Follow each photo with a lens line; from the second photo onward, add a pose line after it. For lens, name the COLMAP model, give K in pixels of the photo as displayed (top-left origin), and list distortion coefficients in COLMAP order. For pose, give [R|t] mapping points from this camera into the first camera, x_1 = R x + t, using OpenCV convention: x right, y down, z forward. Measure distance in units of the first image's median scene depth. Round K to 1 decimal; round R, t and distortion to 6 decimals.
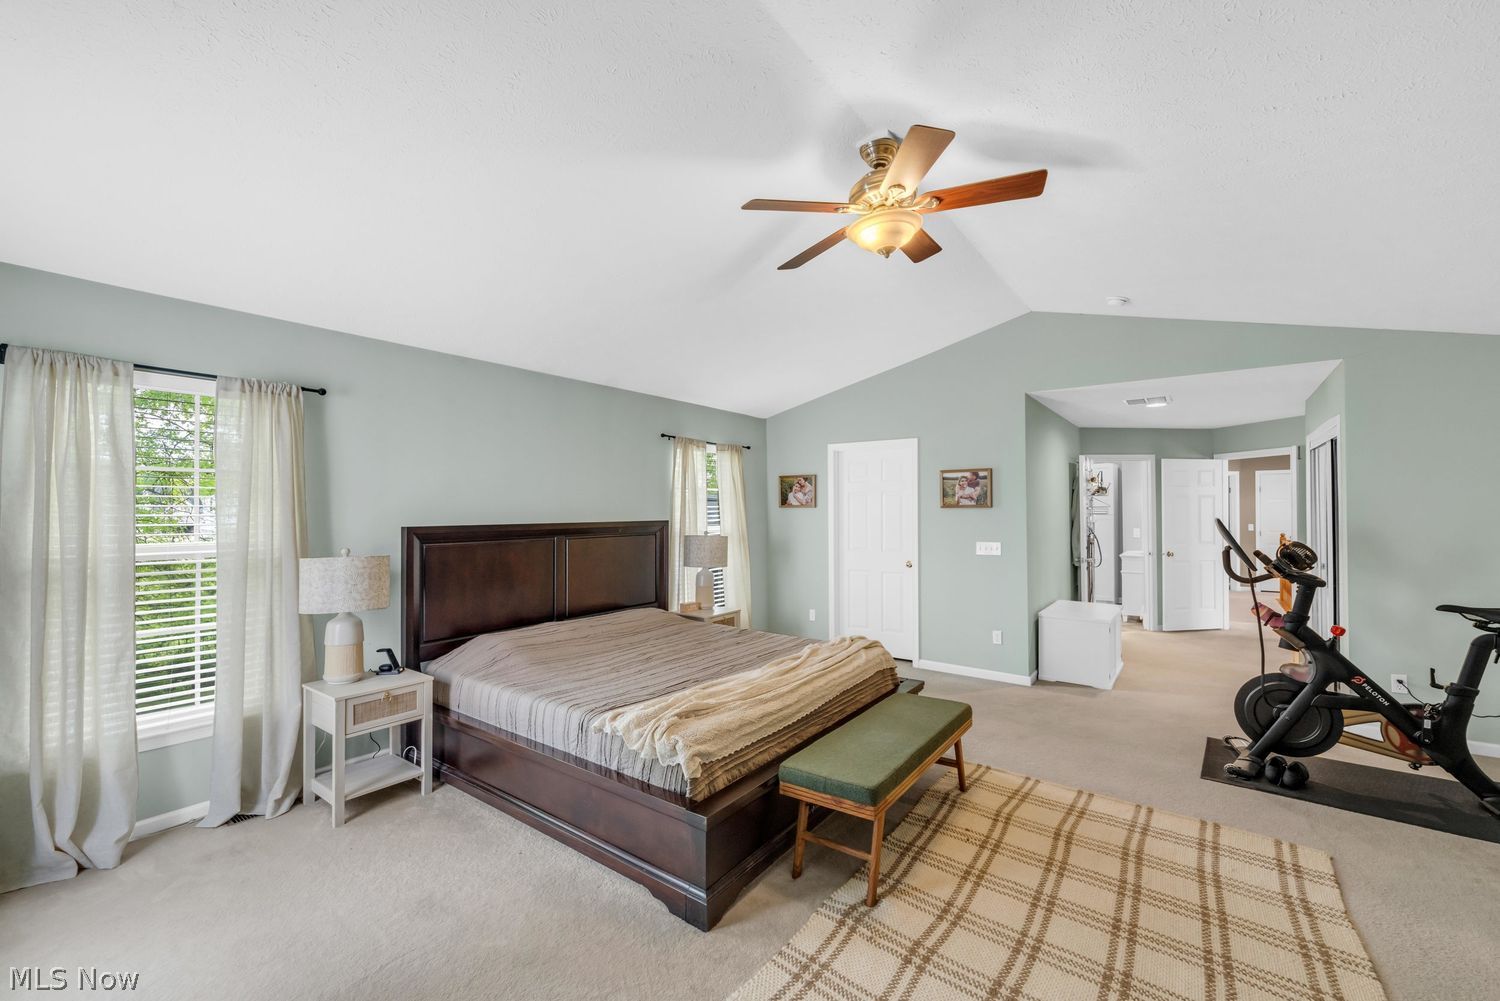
lens RADIAL K [[609.5, 0, 746.1], [0, 609.5, 504.0], [0, 0, 1]] dist [0.001600, -0.000090]
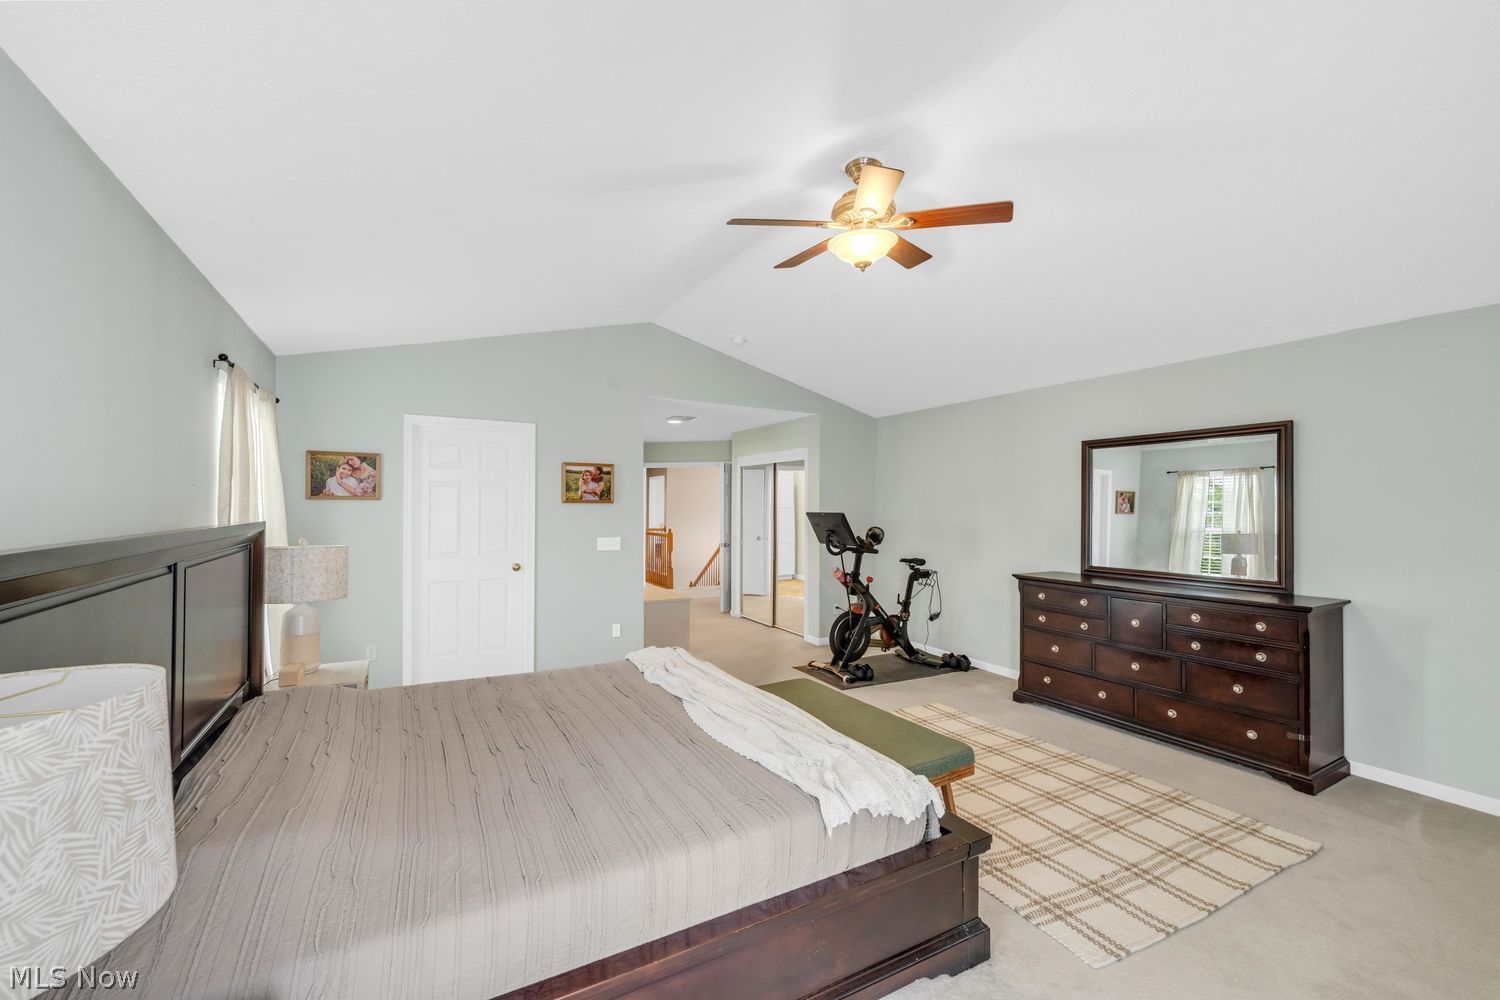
lens RADIAL K [[609.5, 0, 746.1], [0, 609.5, 503.5], [0, 0, 1]] dist [0.001600, -0.000090]
pose [[0.411938, 0.008539, 0.911172, -0.425218], [-0.017011, 0.999854, -0.001679, 0.004261], [-0.911053, -0.014808, 0.412023, 0.379376]]
